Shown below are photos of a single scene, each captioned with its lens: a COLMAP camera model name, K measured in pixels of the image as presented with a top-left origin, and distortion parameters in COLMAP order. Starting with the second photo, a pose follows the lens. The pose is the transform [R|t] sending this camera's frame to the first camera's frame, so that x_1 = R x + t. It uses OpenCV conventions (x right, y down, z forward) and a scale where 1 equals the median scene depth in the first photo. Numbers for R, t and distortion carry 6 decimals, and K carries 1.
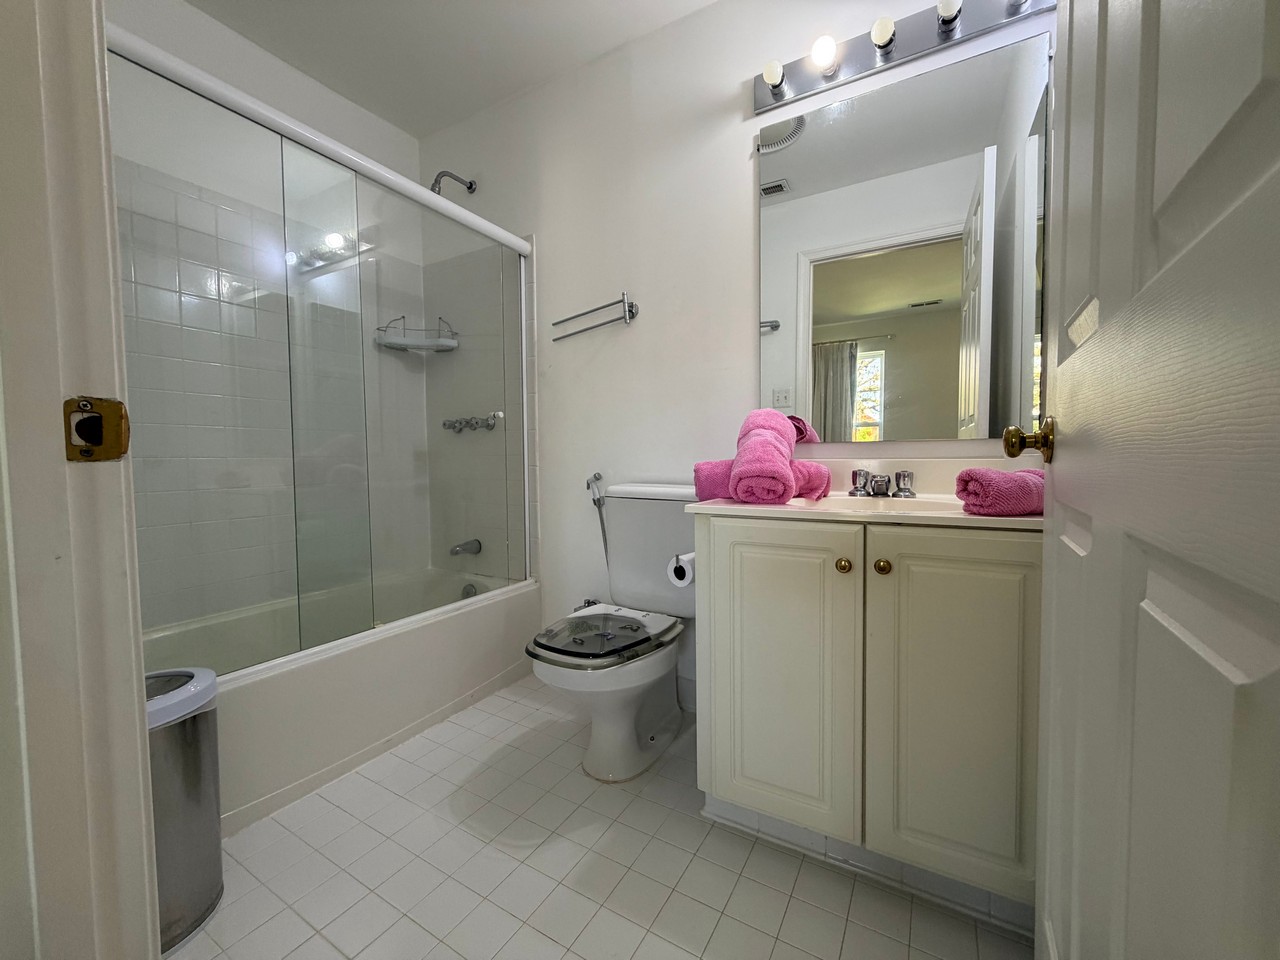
lens RADIAL K [[509.3, 0, 641.1], [0, 509.3, 478.4], [0, 0, 1]] dist [0.000127, -0.000007]
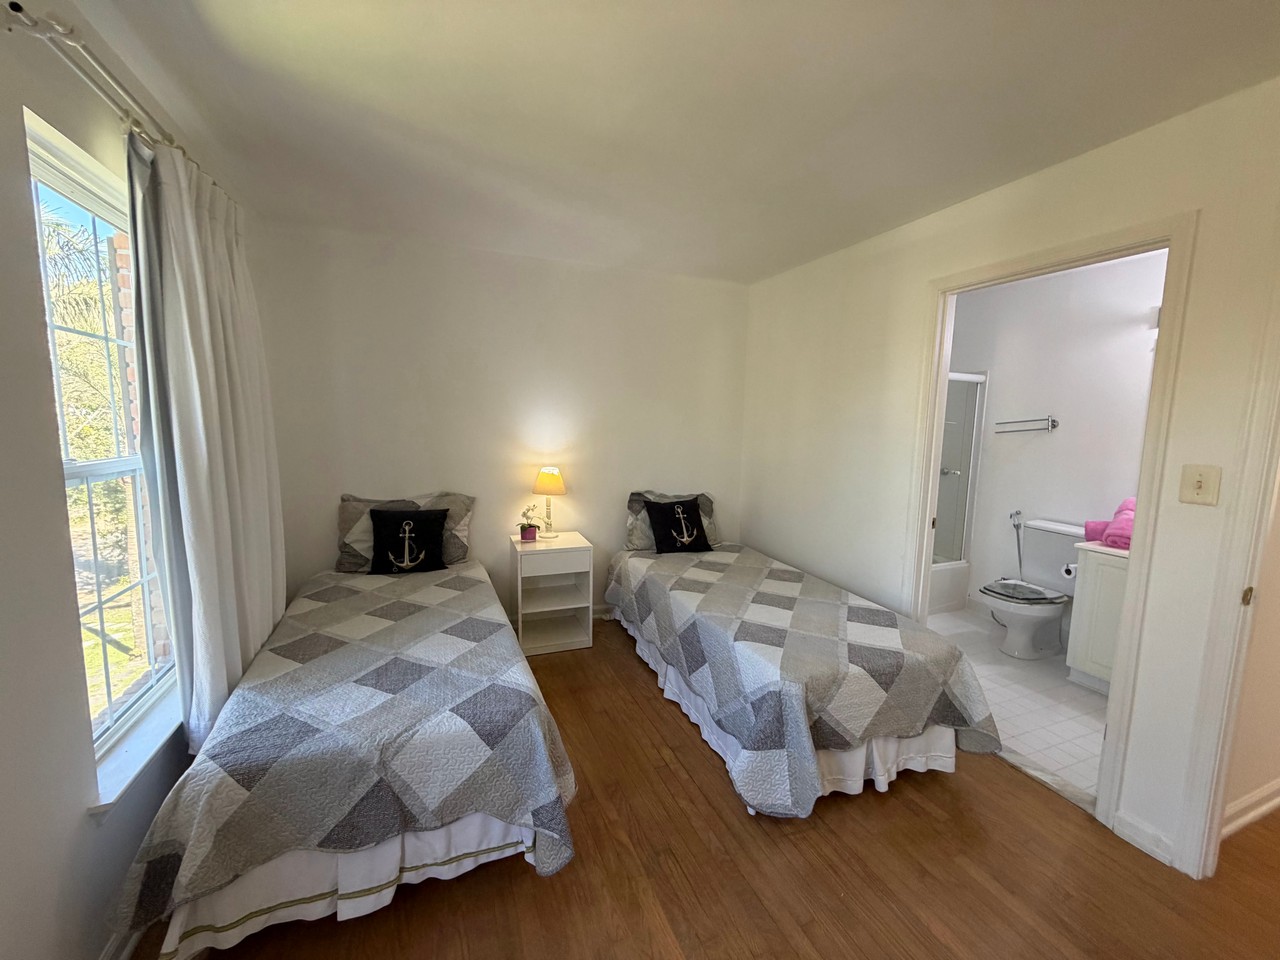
lens RADIAL K [[509.3, 0, 640.4], [0, 509.3, 477.4], [0, 0, 1]] dist [0.000127, -0.000007]
pose [[0.790644, 0.095900, -0.604719, -0.084354], [-0.056481, 0.994870, 0.083926, -0.269964], [0.609665, -0.032200, 0.792005, -1.664427]]
